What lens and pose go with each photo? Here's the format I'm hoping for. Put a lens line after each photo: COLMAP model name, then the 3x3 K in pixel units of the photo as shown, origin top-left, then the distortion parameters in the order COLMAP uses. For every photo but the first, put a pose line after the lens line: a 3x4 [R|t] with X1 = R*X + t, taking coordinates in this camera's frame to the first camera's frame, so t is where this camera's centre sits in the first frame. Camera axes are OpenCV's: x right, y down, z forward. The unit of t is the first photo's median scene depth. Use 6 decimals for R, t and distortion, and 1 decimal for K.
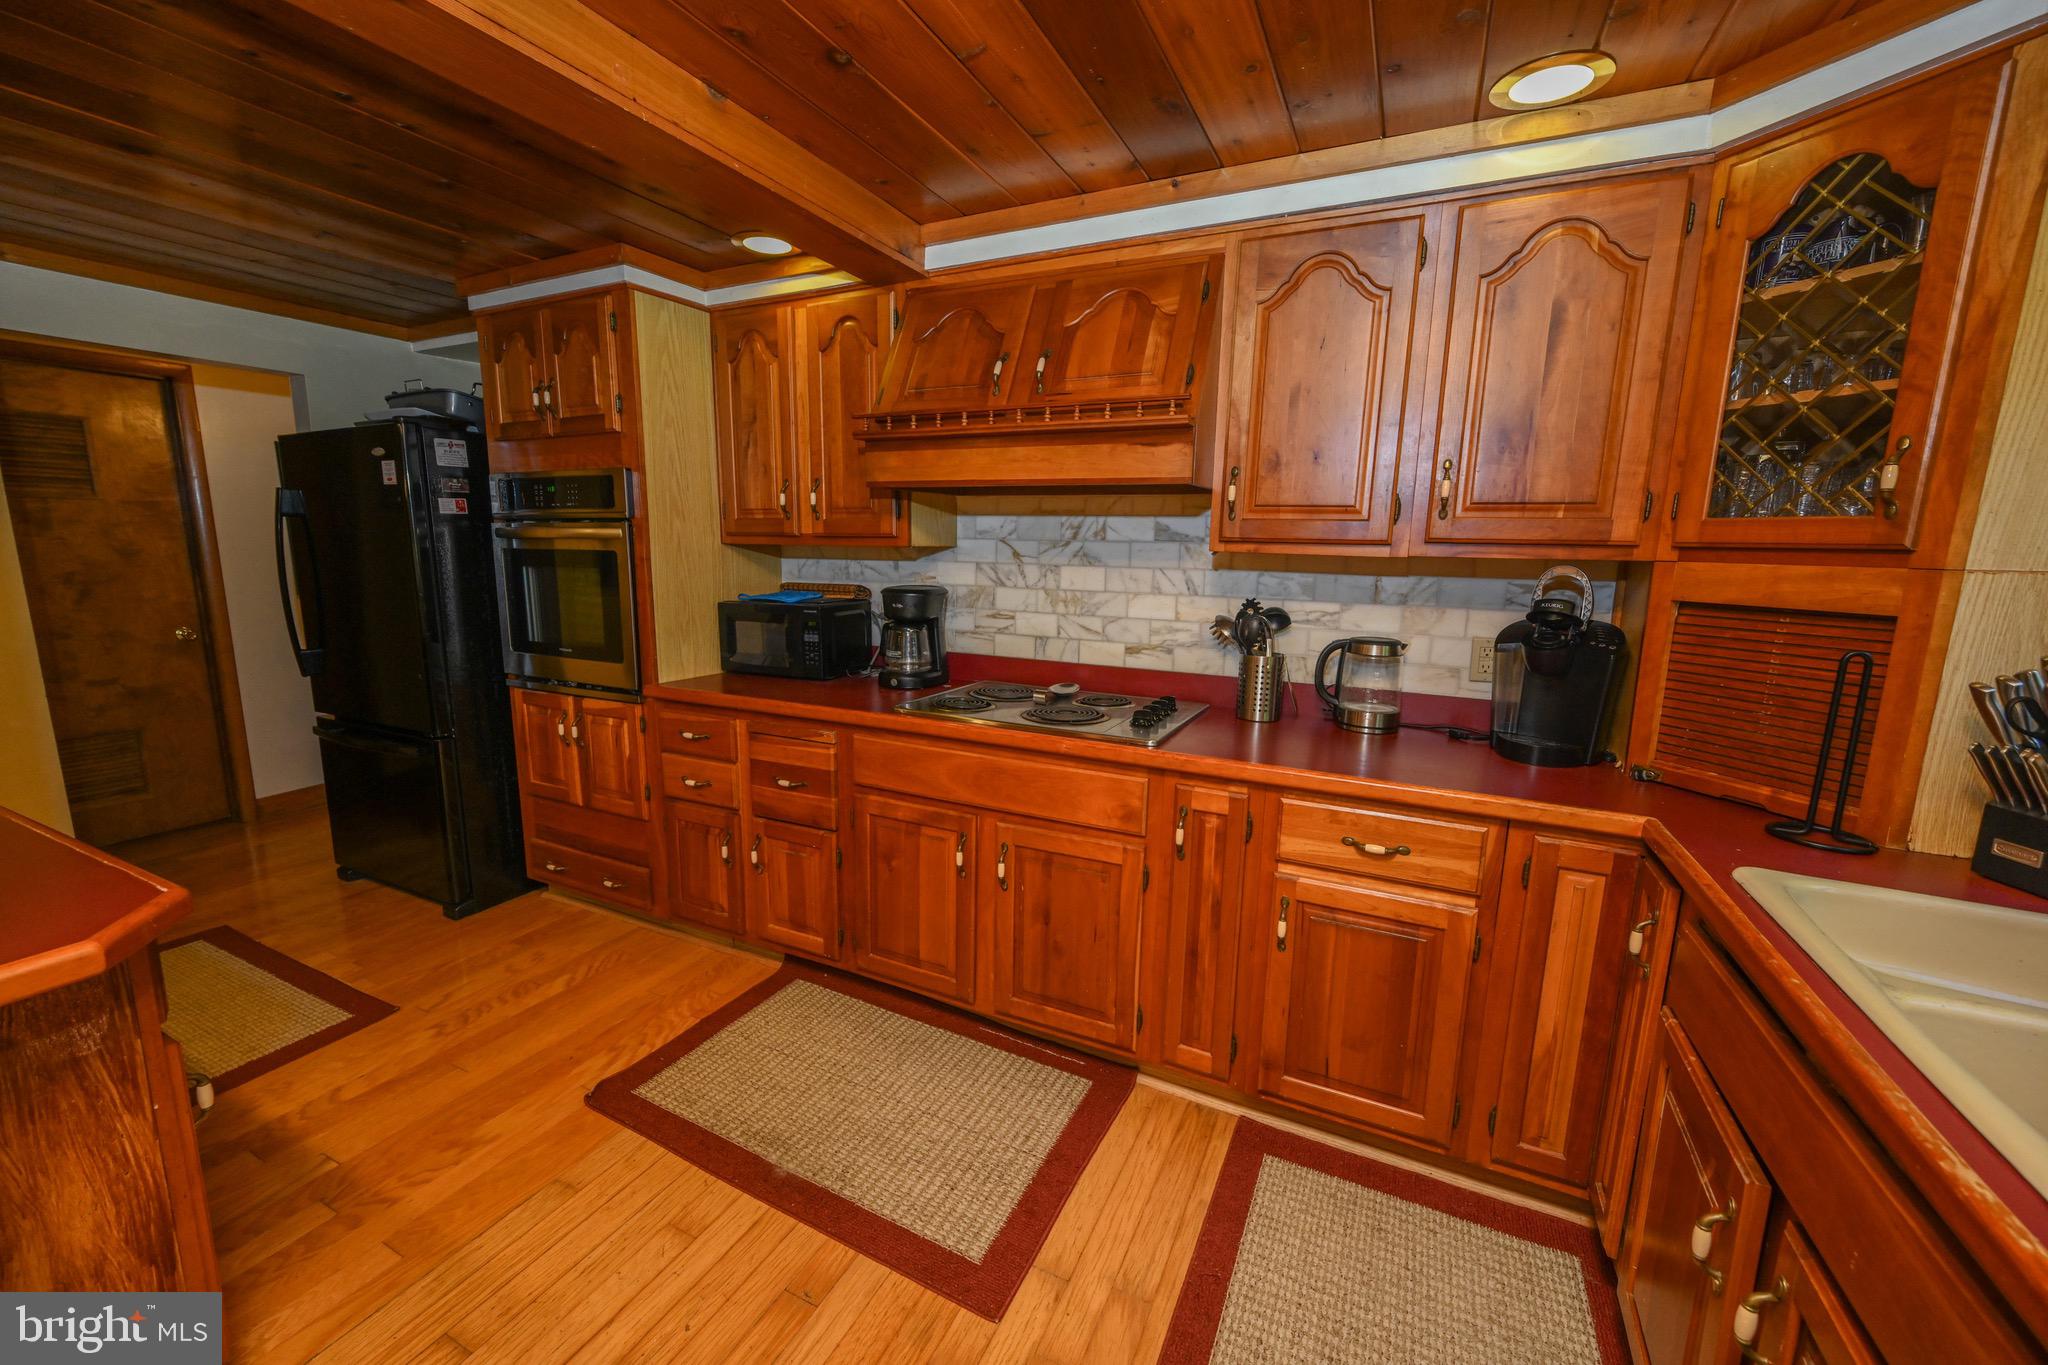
lens RADIAL K [[806.5, 0, 1020.0], [0, 806.5, 683.0], [0, 0, 1]] dist [-0.001377, 0.000279]
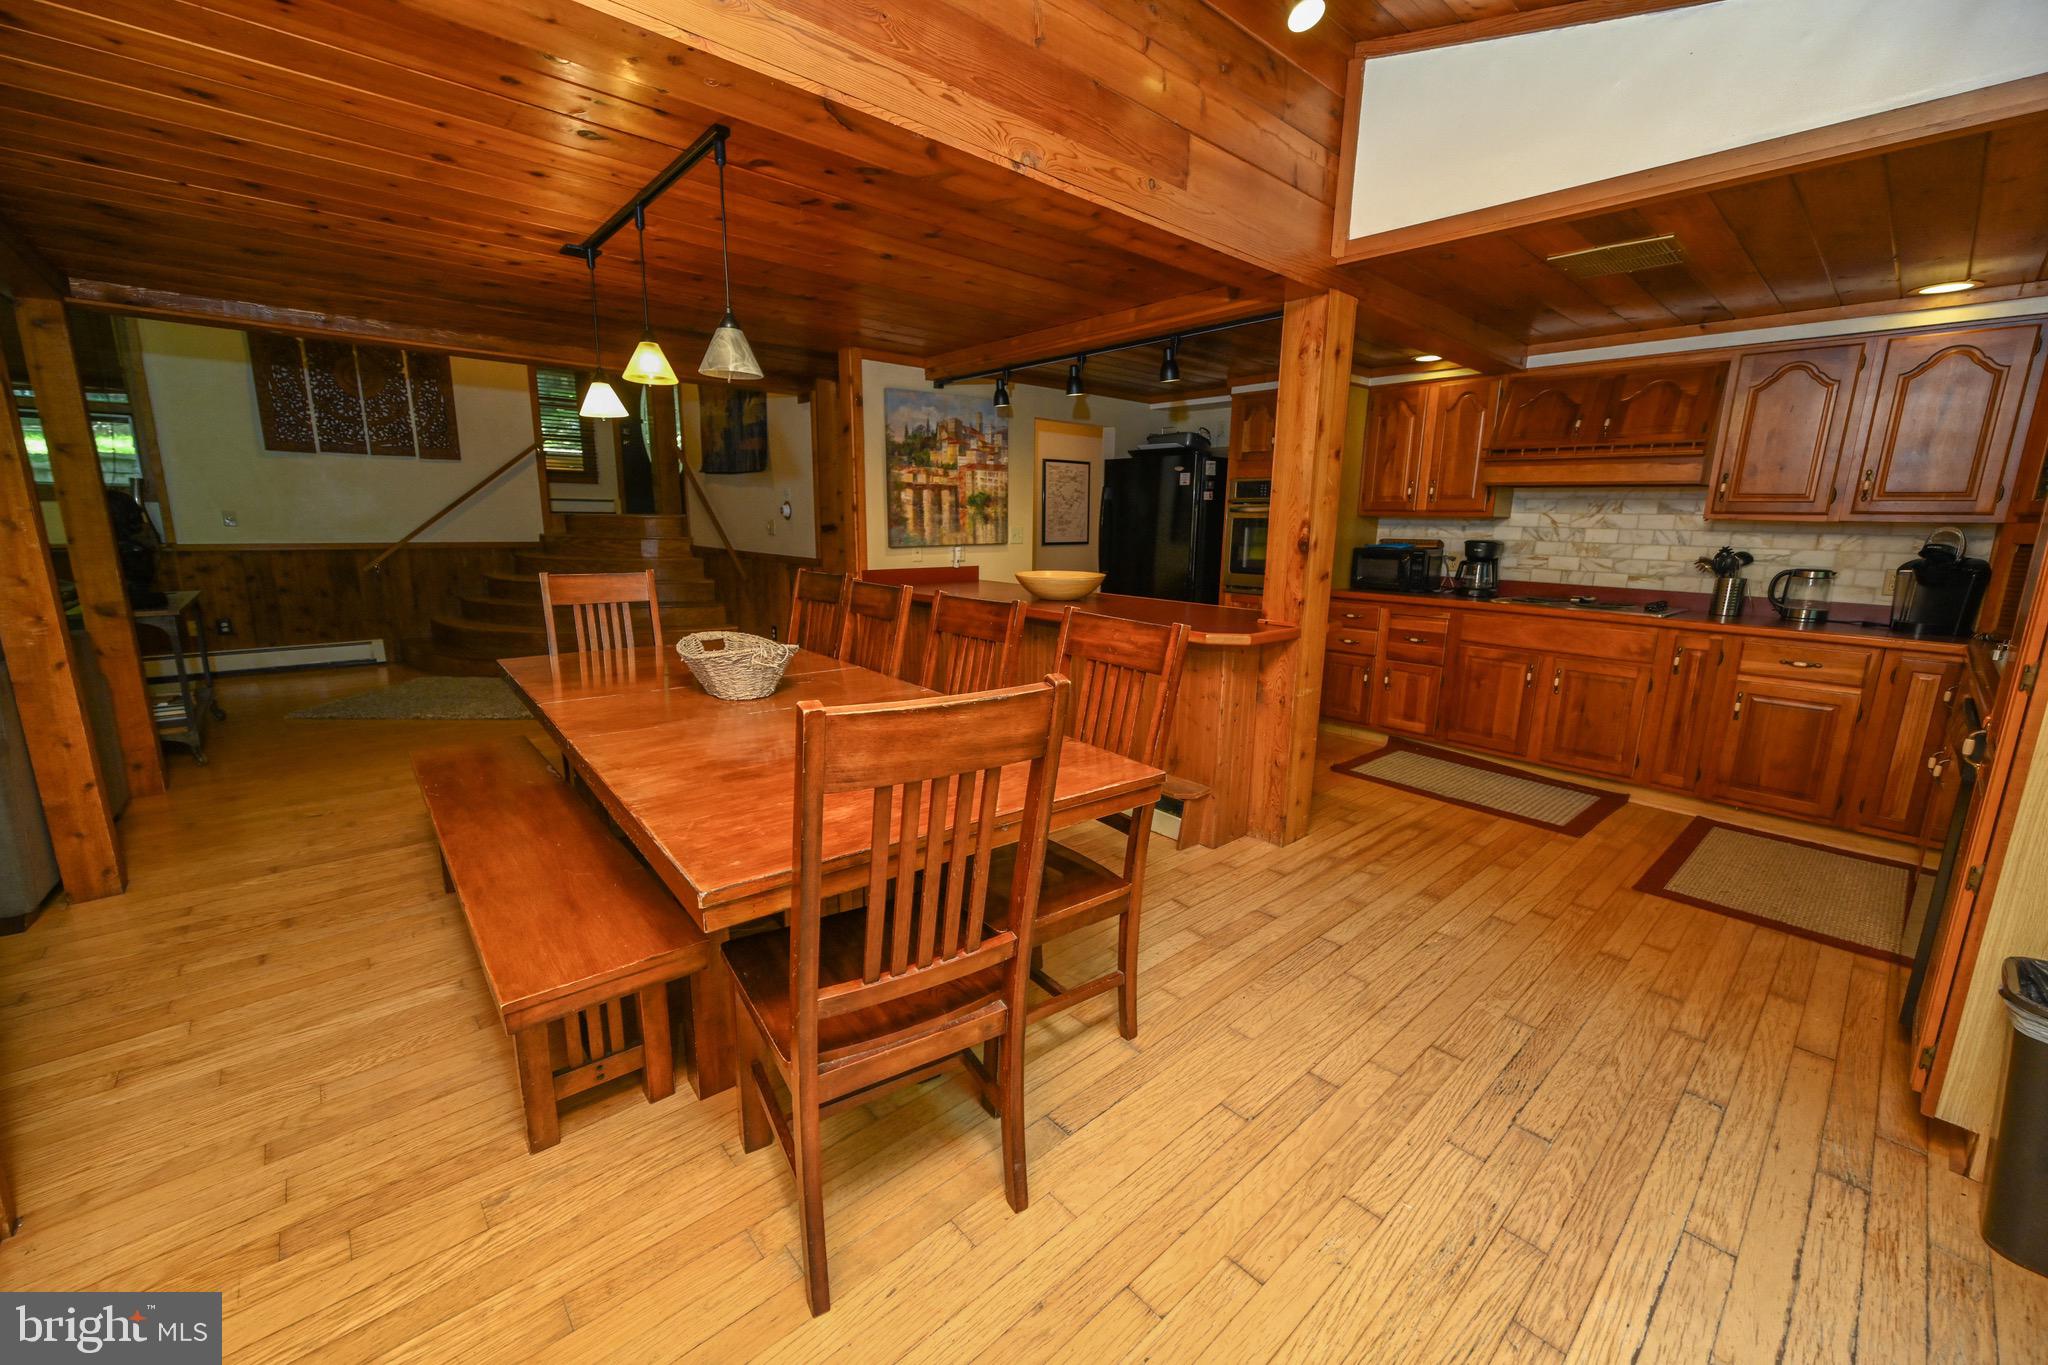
lens RADIAL K [[806.5, 0, 1027.4], [0, 806.5, 676.9], [0, 0, 1]] dist [-0.001377, 0.000279]
pose [[0.926654, 0.075171, -0.368322, -0.477049], [-0.068803, 0.997167, 0.030412, 0.240463], [0.369564, -0.002839, 0.929201, -1.247720]]
